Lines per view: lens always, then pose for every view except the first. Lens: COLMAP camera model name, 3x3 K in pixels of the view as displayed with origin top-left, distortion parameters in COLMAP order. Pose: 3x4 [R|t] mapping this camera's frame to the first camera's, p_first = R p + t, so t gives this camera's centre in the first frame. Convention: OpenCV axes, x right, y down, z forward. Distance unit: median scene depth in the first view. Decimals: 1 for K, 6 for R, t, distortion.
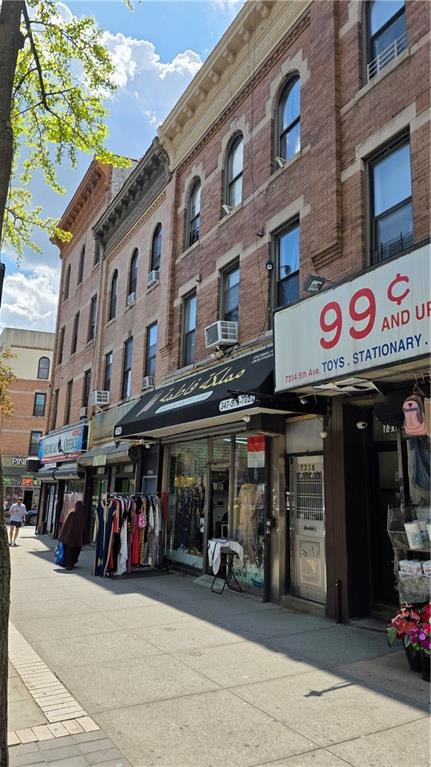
lens RADIAL K [[521.4, 0, 218.1], [0, 521.4, 385.7], [0, 0, 1]] dist [0.061817, -0.054652]
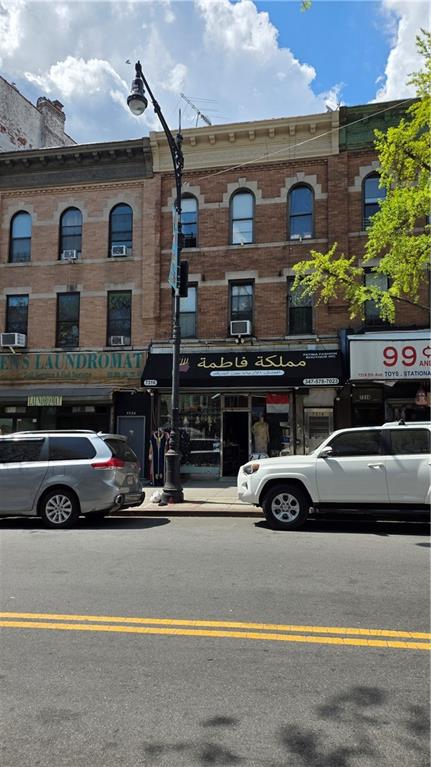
lens RADIAL K [[523.7, 0, 219.6], [0, 523.7, 391.8], [0, 0, 1]] dist [0.057546, -0.051807]
pose [[0.638422, 0.037441, 0.768775, -1.700401], [-0.142623, 0.987273, 0.070357, -0.012620], [-0.756357, -0.154562, 0.635637, 0.034130]]
